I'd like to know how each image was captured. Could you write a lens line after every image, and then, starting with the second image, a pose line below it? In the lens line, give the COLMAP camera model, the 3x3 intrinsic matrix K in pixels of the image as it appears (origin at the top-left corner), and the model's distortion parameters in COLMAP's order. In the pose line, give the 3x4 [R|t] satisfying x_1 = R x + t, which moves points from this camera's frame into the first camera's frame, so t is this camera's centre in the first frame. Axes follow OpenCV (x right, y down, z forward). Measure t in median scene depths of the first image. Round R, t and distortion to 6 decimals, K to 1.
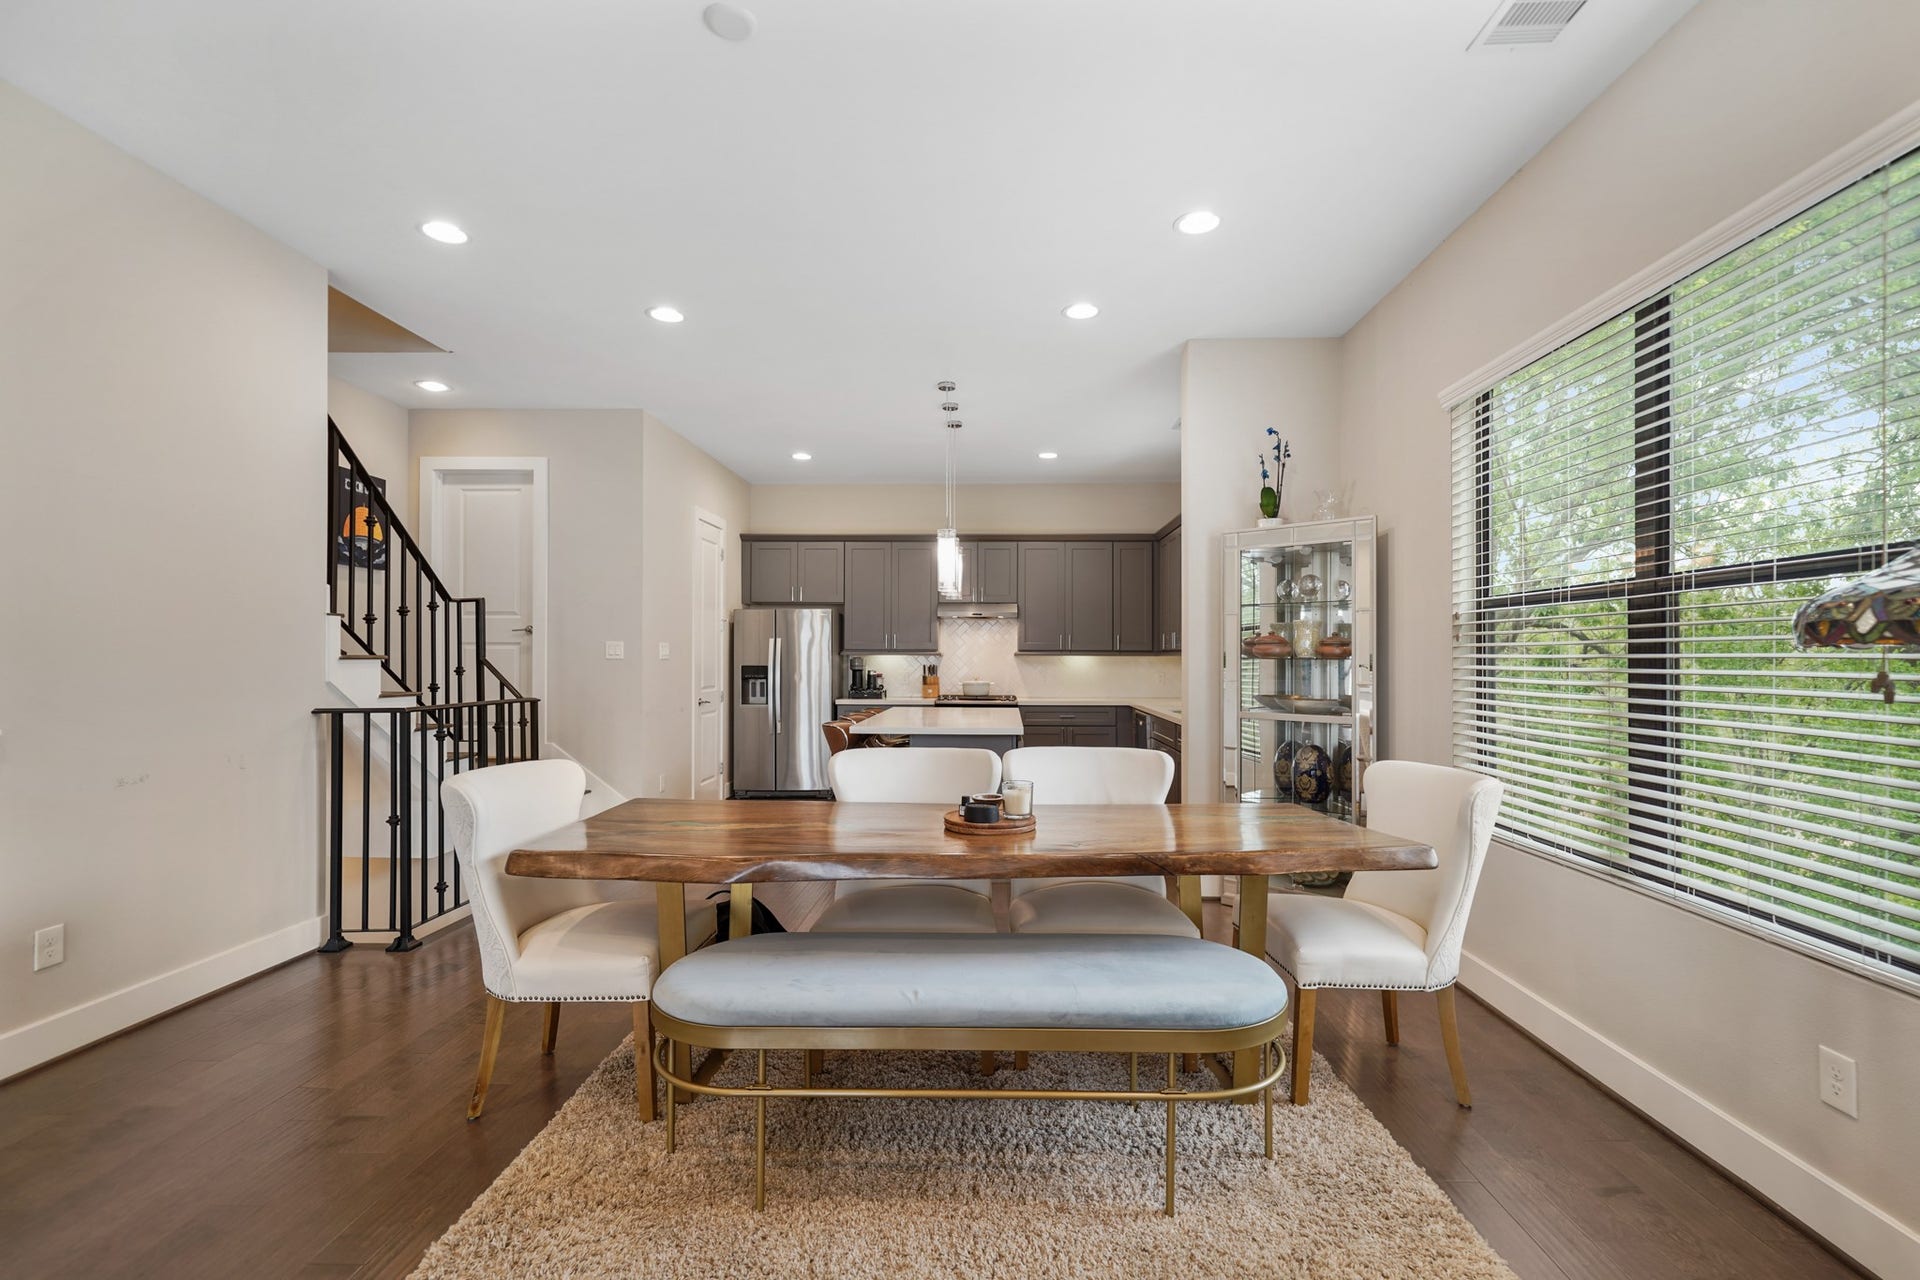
lens RADIAL K [[854.9, 0, 971.3], [0, 854.9, 645.1], [0, 0, 1]] dist [0.004683, 0.000312]
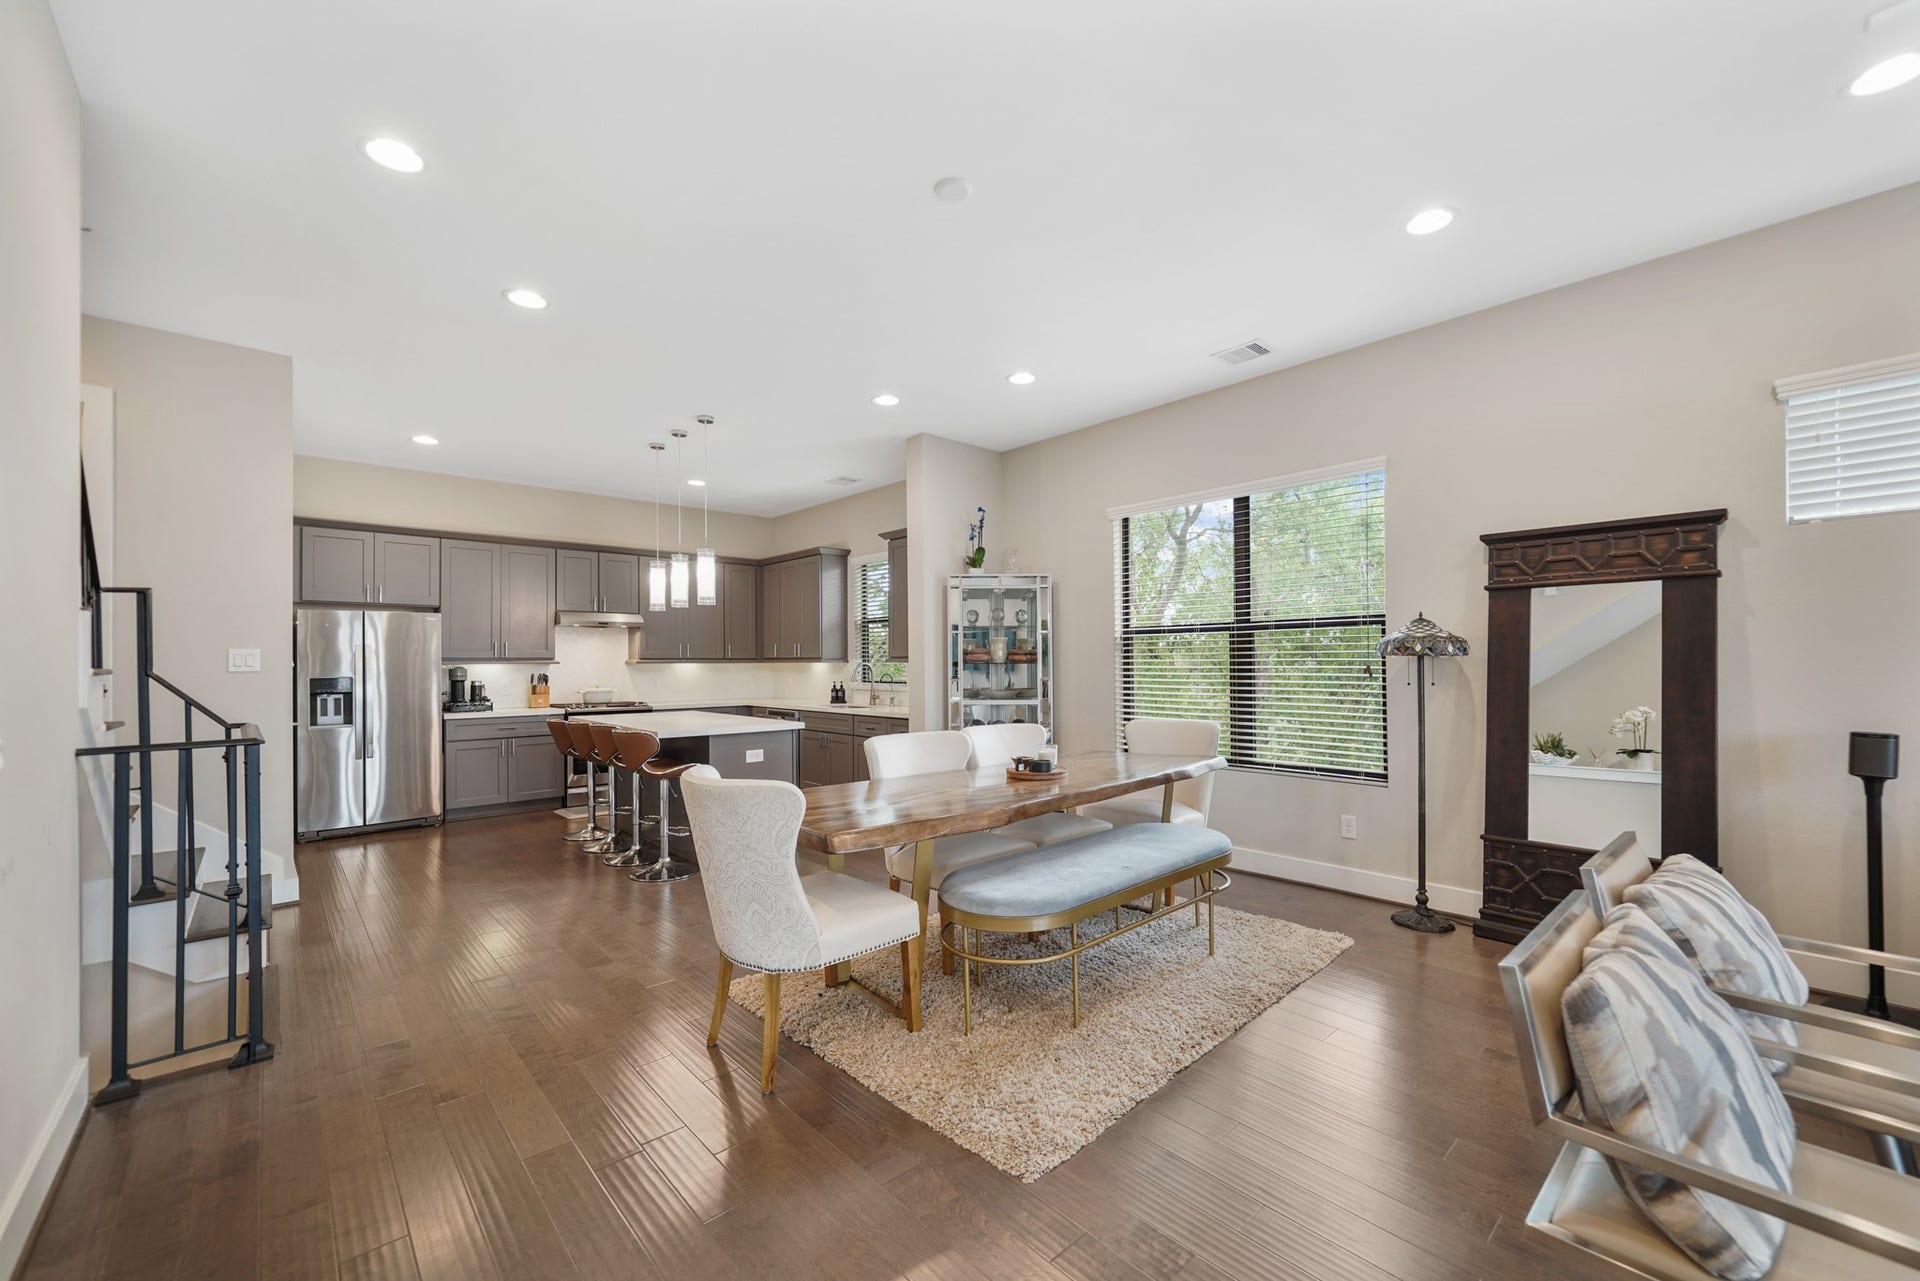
lens RADIAL K [[761.4, 0, 975.3], [0, 761.4, 658.0], [0, 0, 1]] dist [0.001739, -0.000372]
pose [[0.712995, -0.001602, 0.701167, -0.344205], [-0.002643, 0.999984, 0.004972, -0.000506], [-0.701164, -0.005398, 0.712980, 0.042435]]
